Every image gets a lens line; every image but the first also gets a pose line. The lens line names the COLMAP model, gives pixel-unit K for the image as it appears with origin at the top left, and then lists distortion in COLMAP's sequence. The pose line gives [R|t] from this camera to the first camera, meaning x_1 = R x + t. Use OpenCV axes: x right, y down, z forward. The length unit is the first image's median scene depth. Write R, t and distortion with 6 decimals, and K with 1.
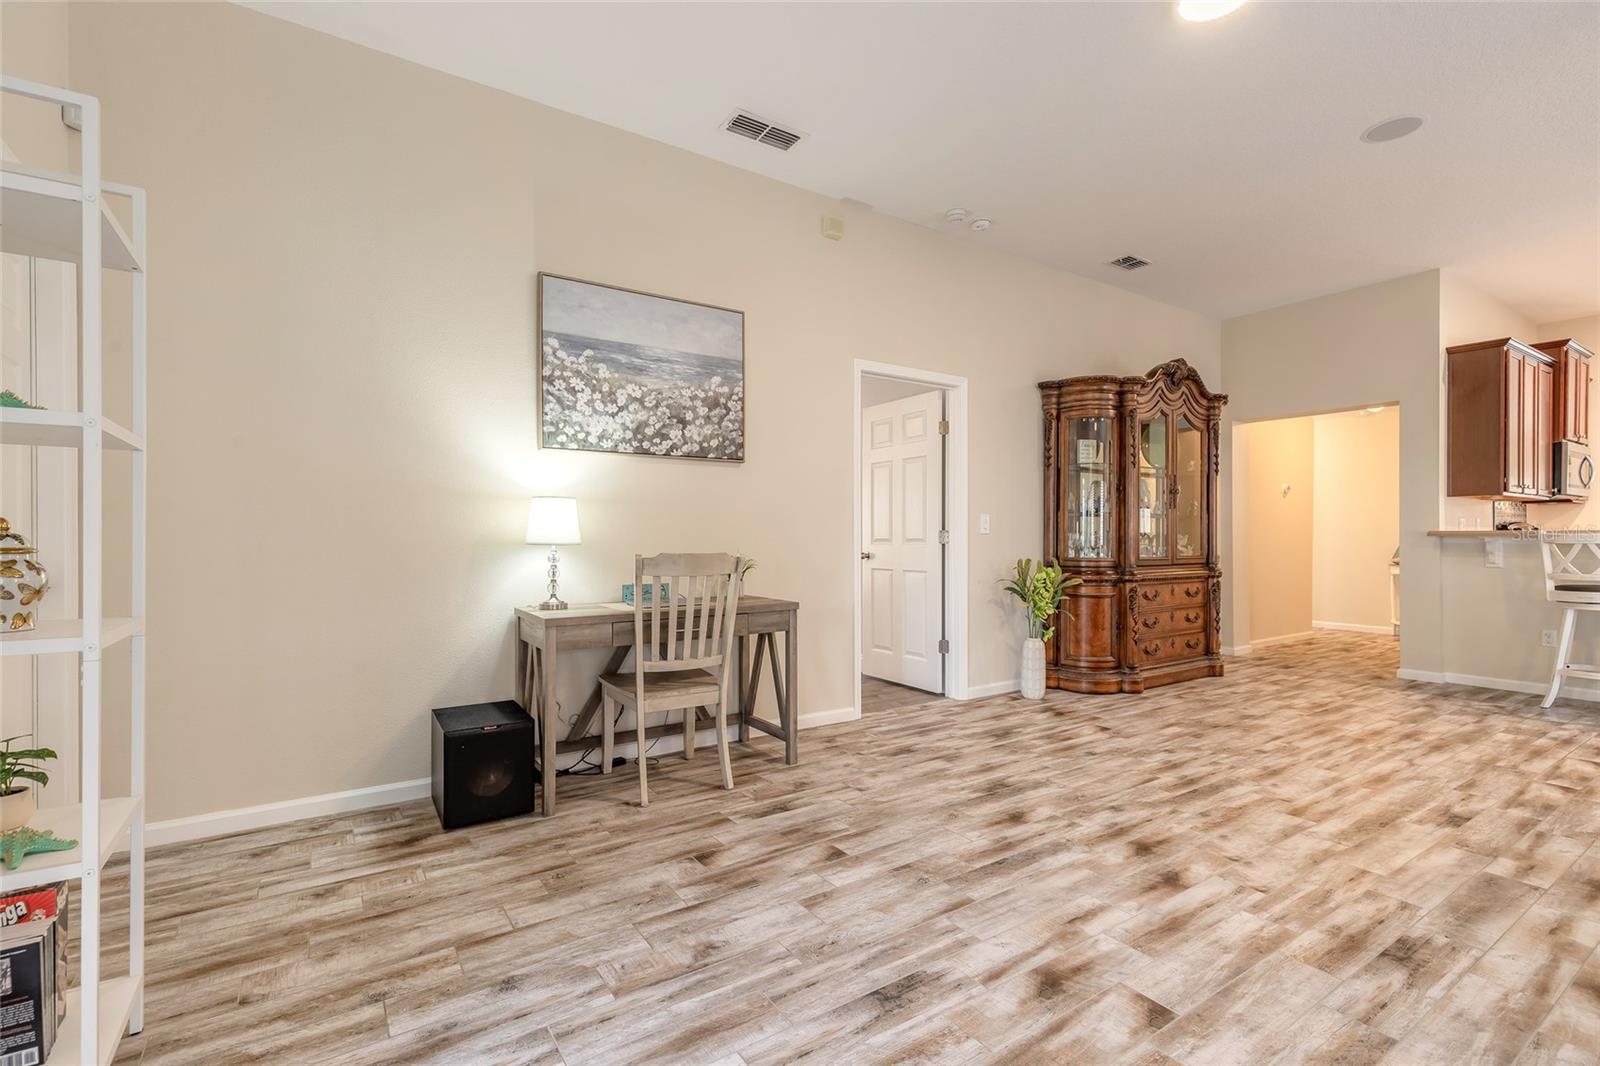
lens RADIAL K [[727.8, 0, 799.3], [0, 727.8, 541.4], [0, 0, 1]] dist [0.008759, -0.001146]
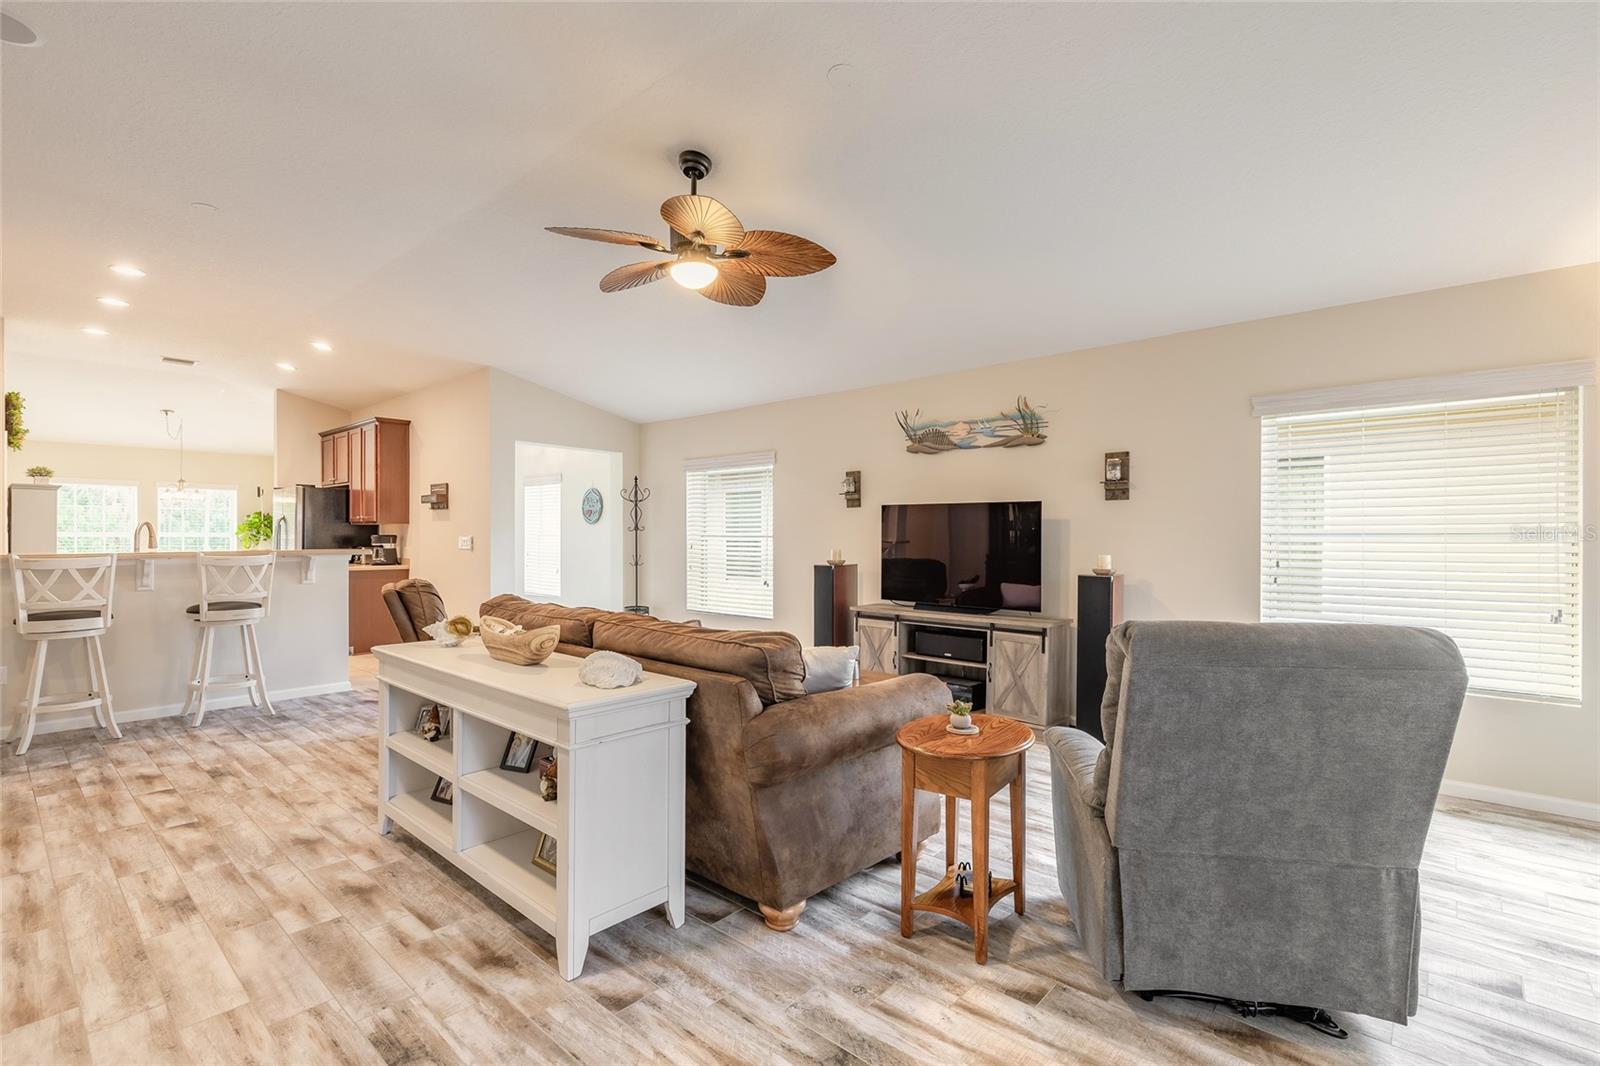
lens RADIAL K [[727.8, 0, 795.0], [0, 727.8, 533.6], [0, 0, 1]] dist [0.008759, -0.001146]
pose [[-0.248287, -0.001650, 0.968685, -0.144038], [0.002939, 0.999993, 0.002457, -0.068699], [-0.968682, 0.003457, -0.248280, 0.516487]]
